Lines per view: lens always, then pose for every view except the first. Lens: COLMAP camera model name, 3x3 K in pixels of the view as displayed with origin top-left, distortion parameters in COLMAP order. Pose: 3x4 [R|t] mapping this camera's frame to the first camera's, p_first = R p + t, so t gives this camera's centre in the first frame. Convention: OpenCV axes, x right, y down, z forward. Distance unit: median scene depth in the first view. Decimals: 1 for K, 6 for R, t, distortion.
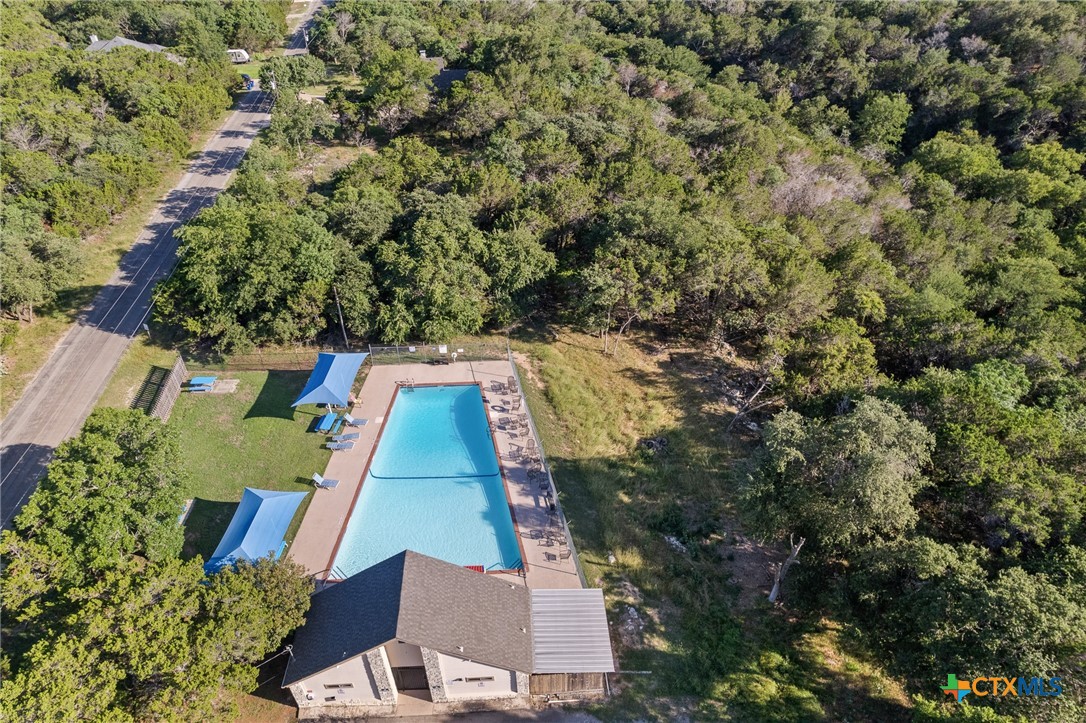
lens RADIAL K [[696.4, 0, 541.7], [0, 696.4, 358.8], [0, 0, 1]] dist [-0.074573, 0.063615]
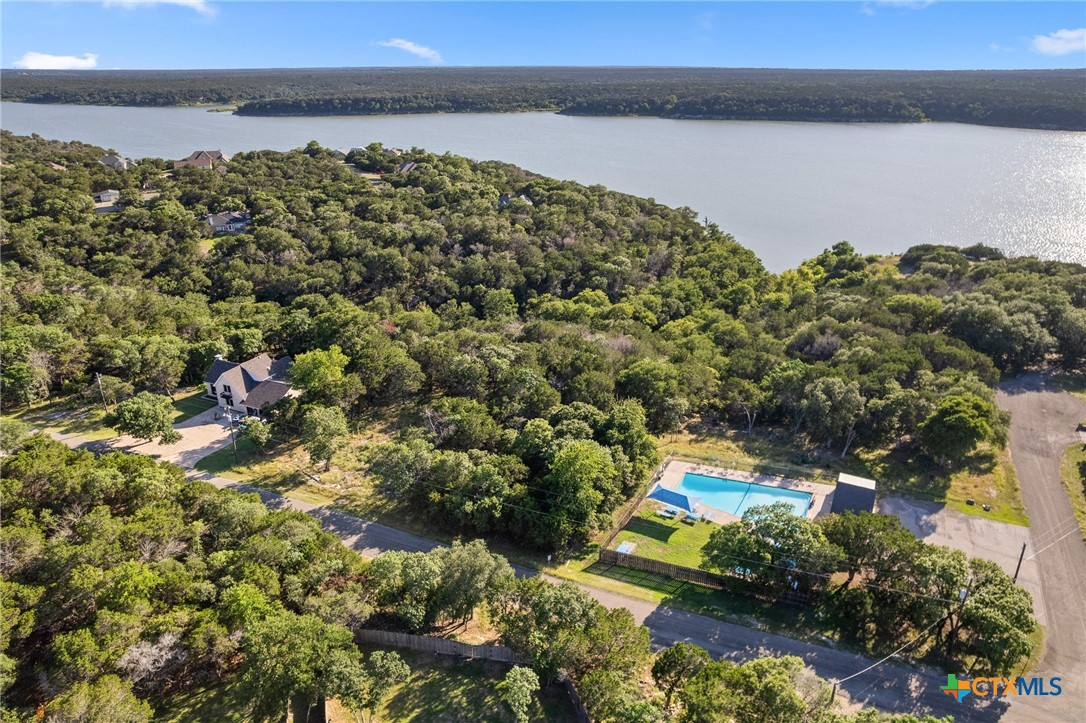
lens RADIAL K [[708.2, 0, 541.4], [0, 708.2, 369.3], [0, 0, 1]] dist [-0.064166, 0.042529]
pose [[0.512699, -0.323713, 0.795204, -1.637408], [0.504215, 0.863178, 0.026296, -0.430985], [-0.694915, 0.387472, 0.605771, 0.007783]]
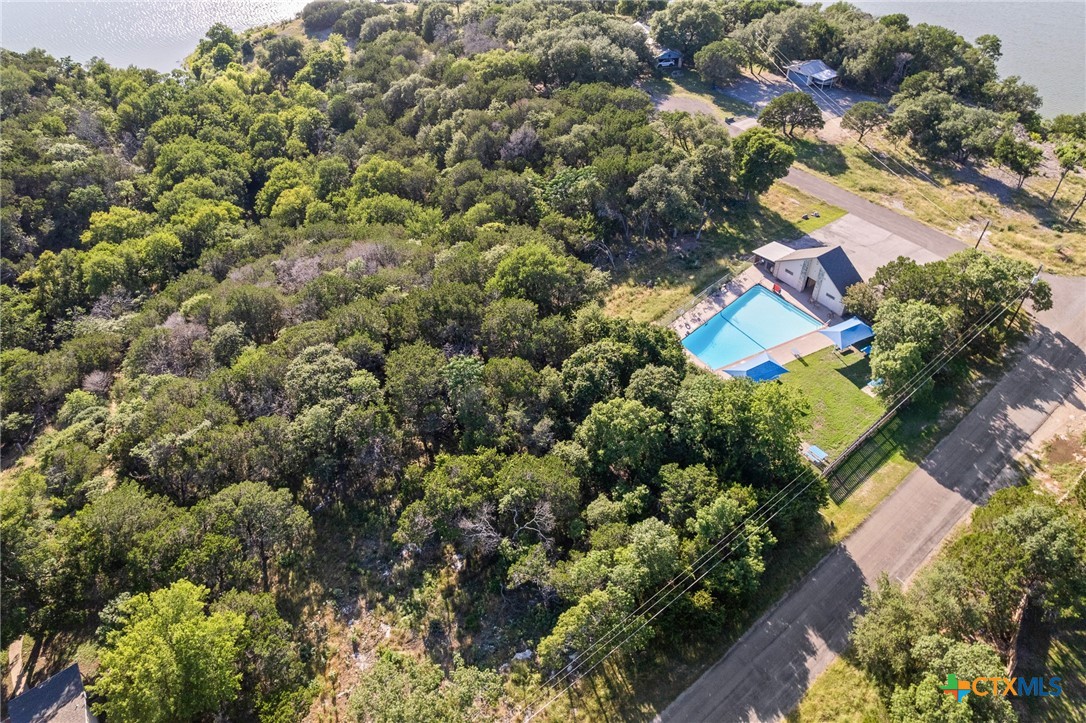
lens RADIAL K [[701.1, 0, 546.7], [0, 701.1, 358.0], [0, 0, 1]] dist [-0.088894, 0.080097]
pose [[-0.529788, -0.541206, 0.653009, -0.933684], [0.521369, 0.399464, 0.754058, -1.230951], [-0.668954, 0.739949, 0.070537, 1.061946]]
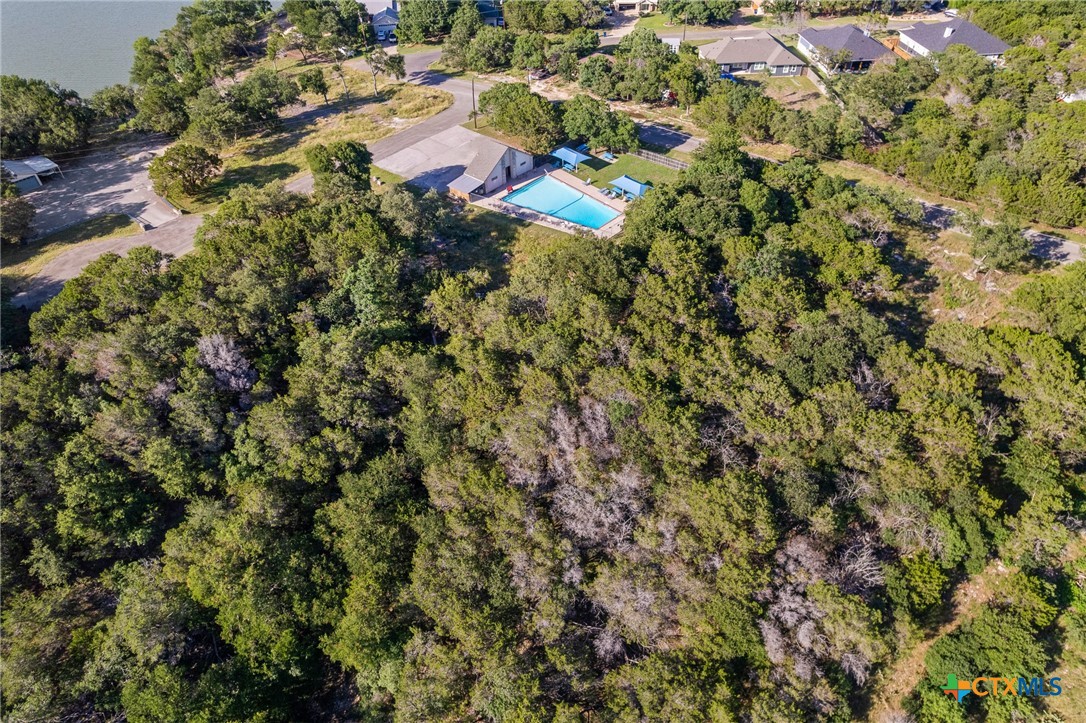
lens RADIAL K [[689.2, 0, 551.8], [0, 689.2, 349.4], [0, 0, 1]] dist [-0.070642, 0.059149]
pose [[-0.696337, 0.496638, -0.518137, 1.091496], [-0.404723, 0.324480, 0.854934, -1.361715], [0.592718, 0.805024, -0.024947, 1.183384]]
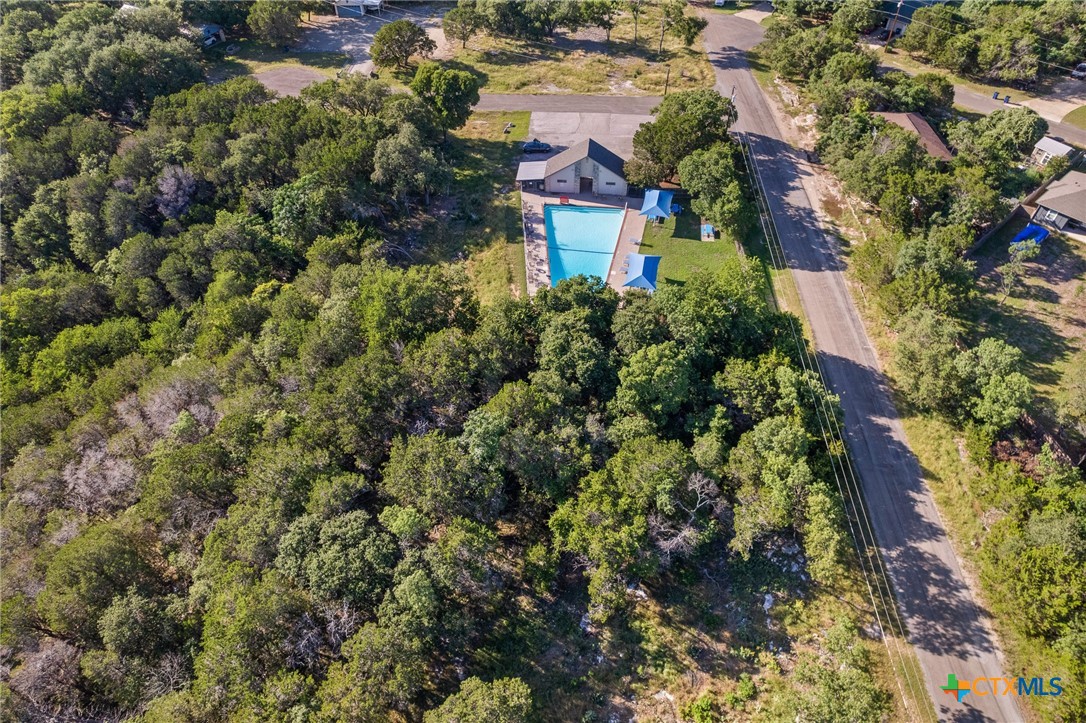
lens RADIAL K [[695.4, 0, 549.7], [0, 695.4, 357.5], [0, 0, 1]] dist [-0.081785, 0.073119]
pose [[-0.987726, -0.095023, 0.123968, -0.277516], [0.112204, 0.120485, 0.986354, -1.398919], [-0.108663, 0.988157, -0.108344, 1.257280]]
